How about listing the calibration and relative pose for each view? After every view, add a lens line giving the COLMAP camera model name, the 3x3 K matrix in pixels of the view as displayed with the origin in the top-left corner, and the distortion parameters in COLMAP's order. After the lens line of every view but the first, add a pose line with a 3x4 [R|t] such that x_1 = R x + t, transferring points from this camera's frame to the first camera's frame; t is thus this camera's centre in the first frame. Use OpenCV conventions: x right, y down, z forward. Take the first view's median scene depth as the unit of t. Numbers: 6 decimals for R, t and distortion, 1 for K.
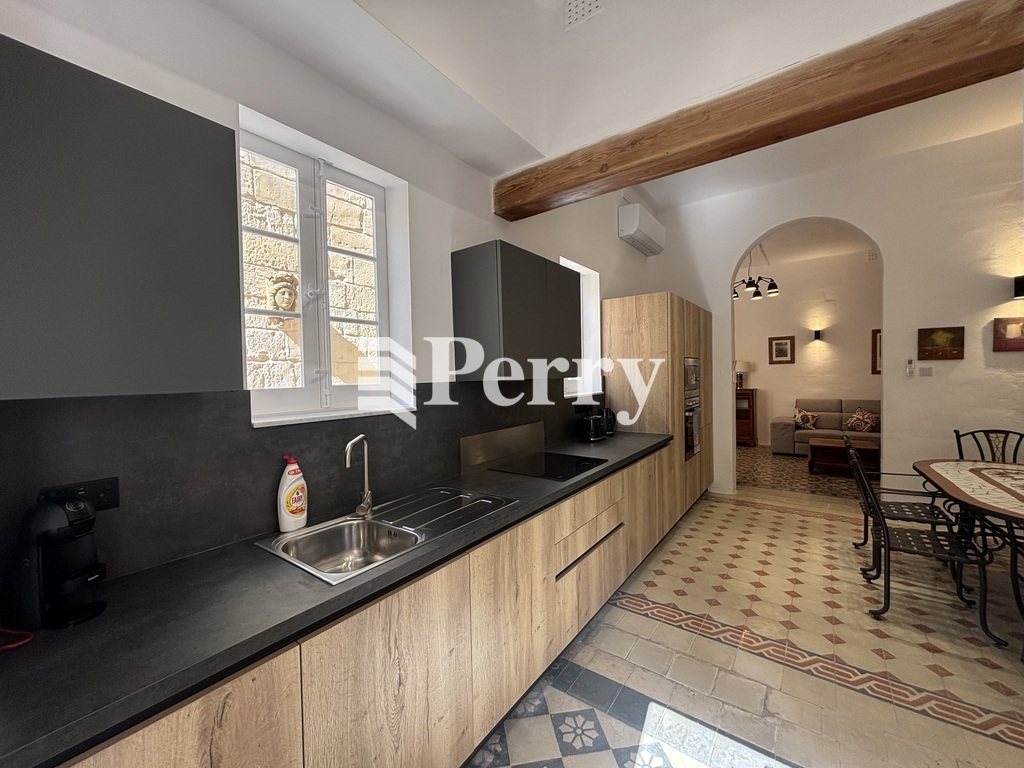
lens RADIAL K [[411.7, 0, 519.5], [0, 411.7, 380.1], [0, 0, 1]] dist [-0.004335, 0.001012]
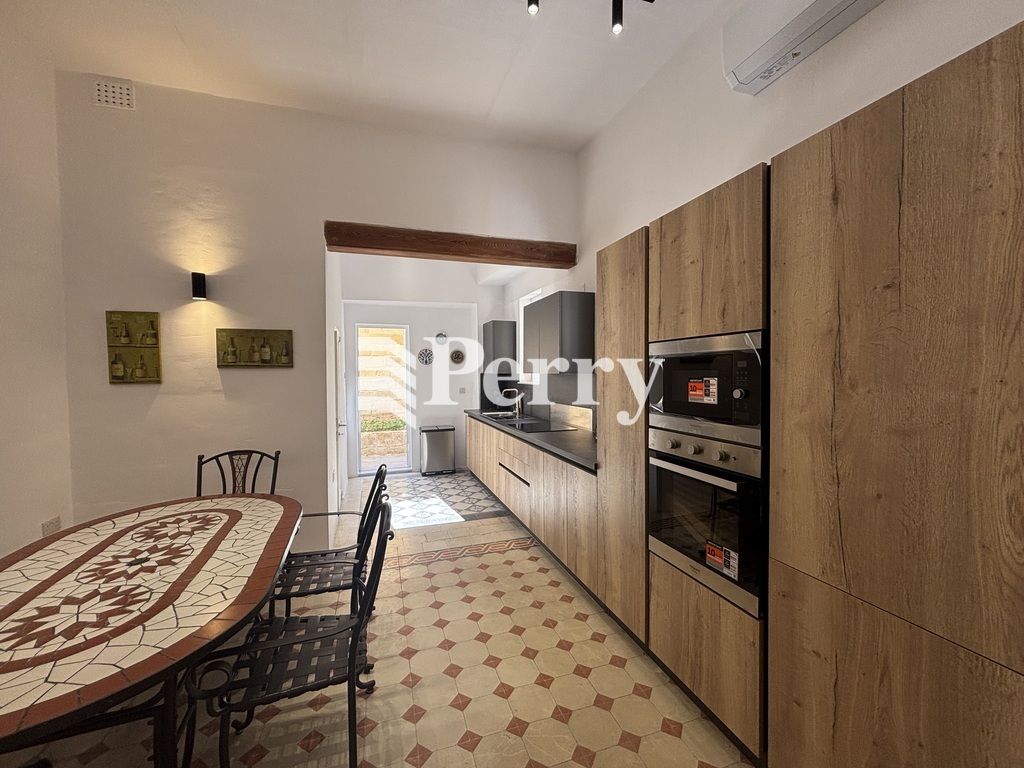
lens RADIAL K [[411.7, 0, 515.1], [0, 411.7, 380.5], [0, 0, 1]] dist [-0.004335, 0.001012]
pose [[-0.574495, 0.046731, -0.817173, 1.239353], [0.004037, 0.998518, 0.054263, -0.057408], [0.818498, 0.027876, -0.573832, 1.577865]]
